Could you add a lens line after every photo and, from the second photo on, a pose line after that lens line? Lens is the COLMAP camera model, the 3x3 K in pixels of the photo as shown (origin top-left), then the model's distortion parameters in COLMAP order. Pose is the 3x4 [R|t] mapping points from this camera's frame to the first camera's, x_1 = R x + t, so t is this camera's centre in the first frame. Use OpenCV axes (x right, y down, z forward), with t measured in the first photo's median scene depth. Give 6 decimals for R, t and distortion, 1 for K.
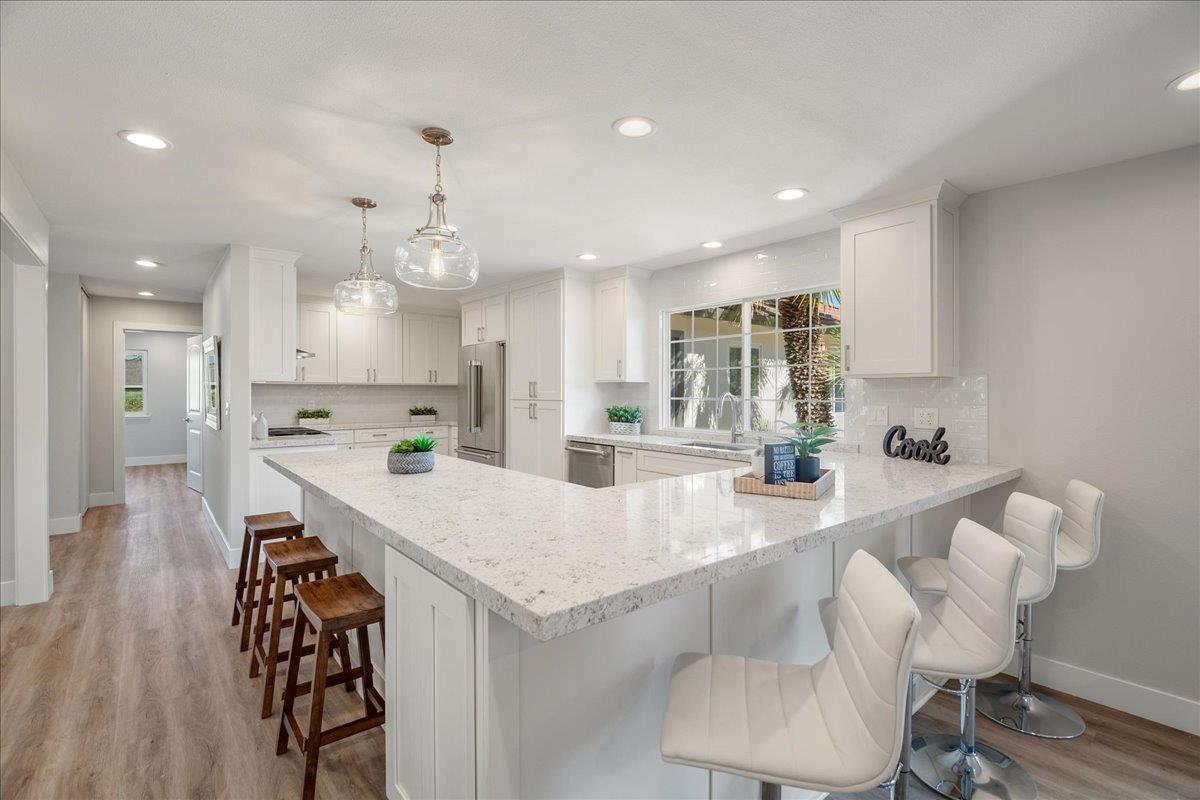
lens RADIAL K [[542.3, 0, 604.0], [0, 542.3, 396.9], [0, 0, 1]] dist [-0.009943, -0.007120]
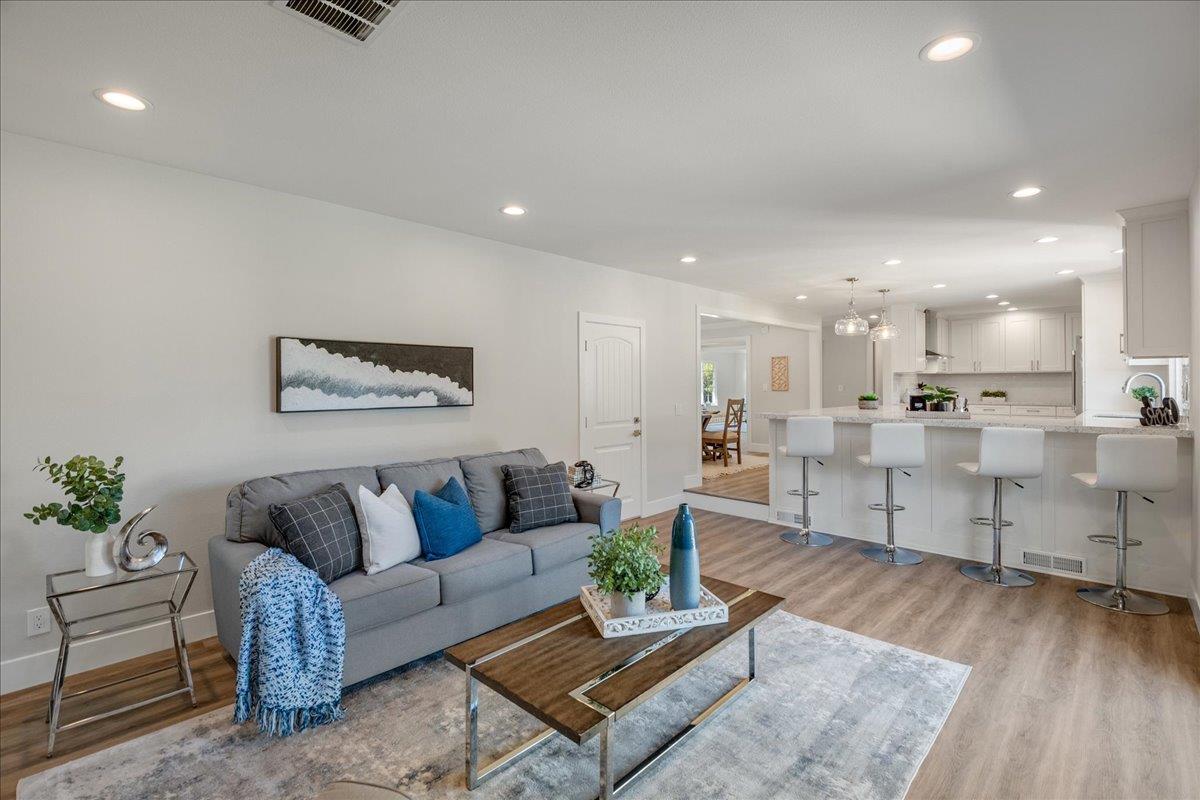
lens RADIAL K [[542.3, 0, 598.9], [0, 542.3, 388.8], [0, 0, 1]] dist [-0.009943, -0.007120]
pose [[0.091740, 0.004611, -0.995772, 1.030661], [-0.009113, 0.999951, 0.003791, 0.029234], [0.995741, 0.008727, 0.091778, -0.215716]]
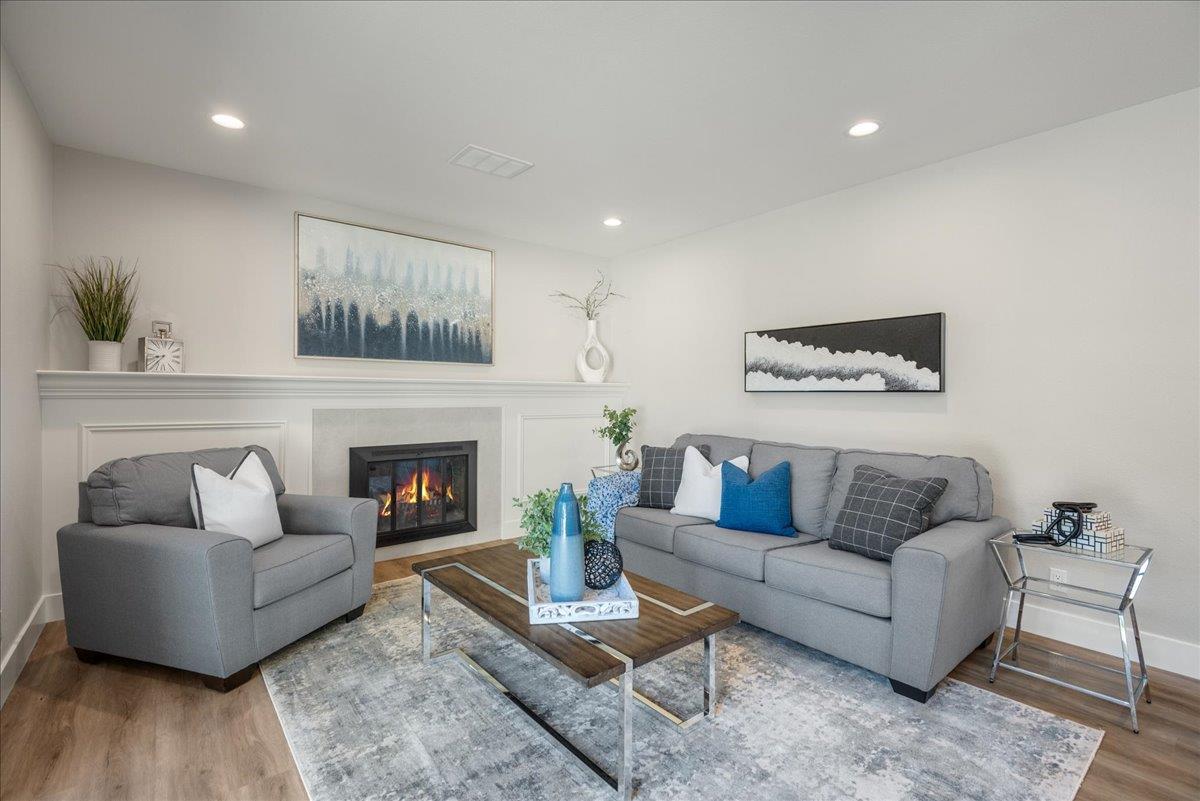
lens RADIAL K [[542.3, 0, 599.6], [0, 542.3, 397.4], [0, 0, 1]] dist [-0.009943, -0.007120]
pose [[-0.999972, -0.006350, -0.003997, 0.547450], [-0.006428, 0.999784, 0.019789, 0.058376], [0.003871, 0.019814, -0.999796, 0.312681]]
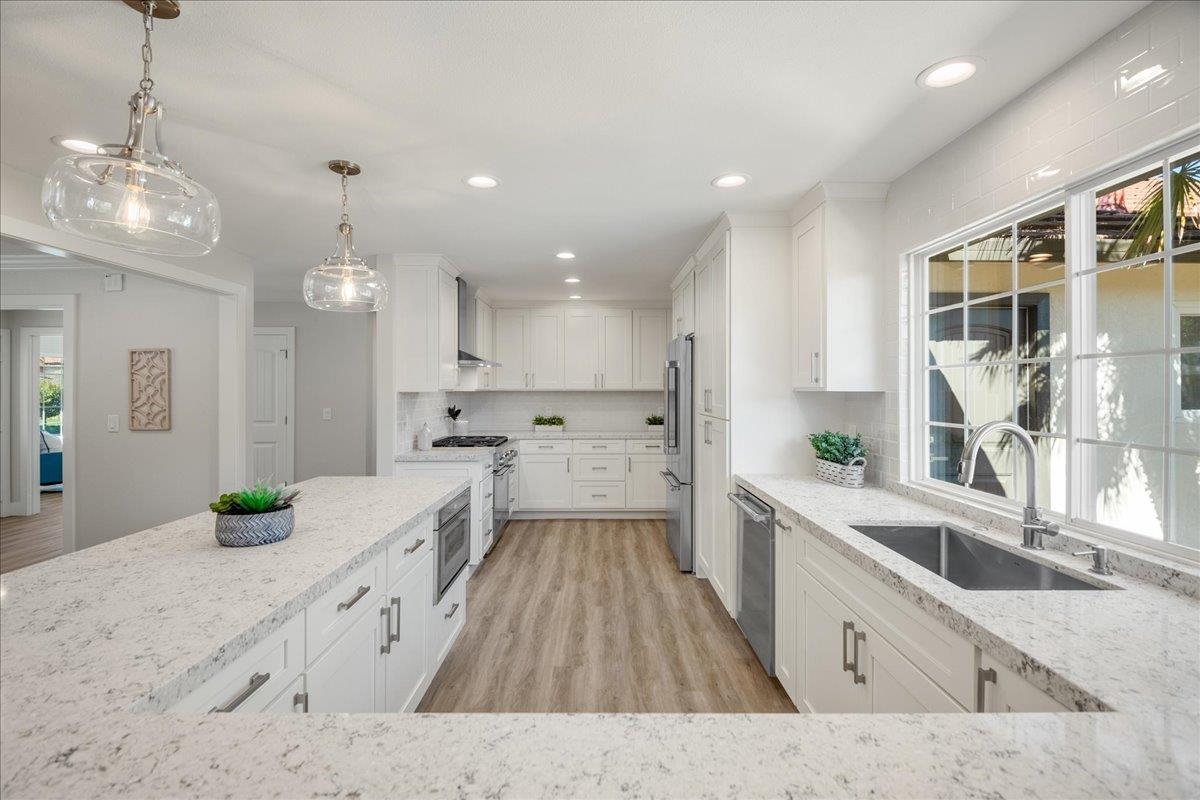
lens RADIAL K [[542.3, 0, 596.9], [0, 542.3, 386.3], [0, 0, 1]] dist [-0.009943, -0.007120]
pose [[0.762642, -0.004259, -0.646807, 0.214907], [-0.007962, 0.999841, -0.015970, -0.021042], [0.646772, 0.017329, 0.762486, 0.410584]]
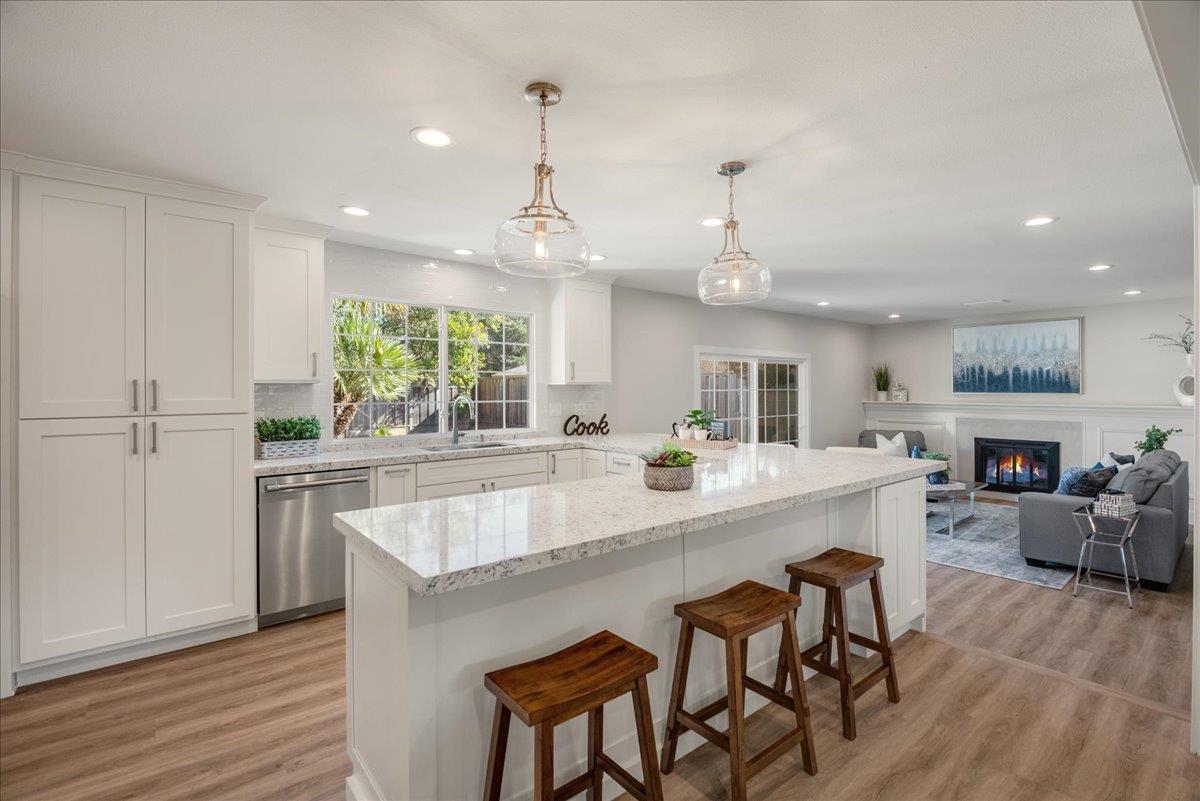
lens RADIAL K [[542.3, 0, 604.8], [0, 542.3, 389.4], [0, 0, 1]] dist [-0.009943, -0.007120]
pose [[0.013117, 0.001382, 0.999913, -0.680022], [0.019321, 0.999812, -0.001635, -0.010708], [-0.999727, 0.019341, 0.013088, 0.592448]]
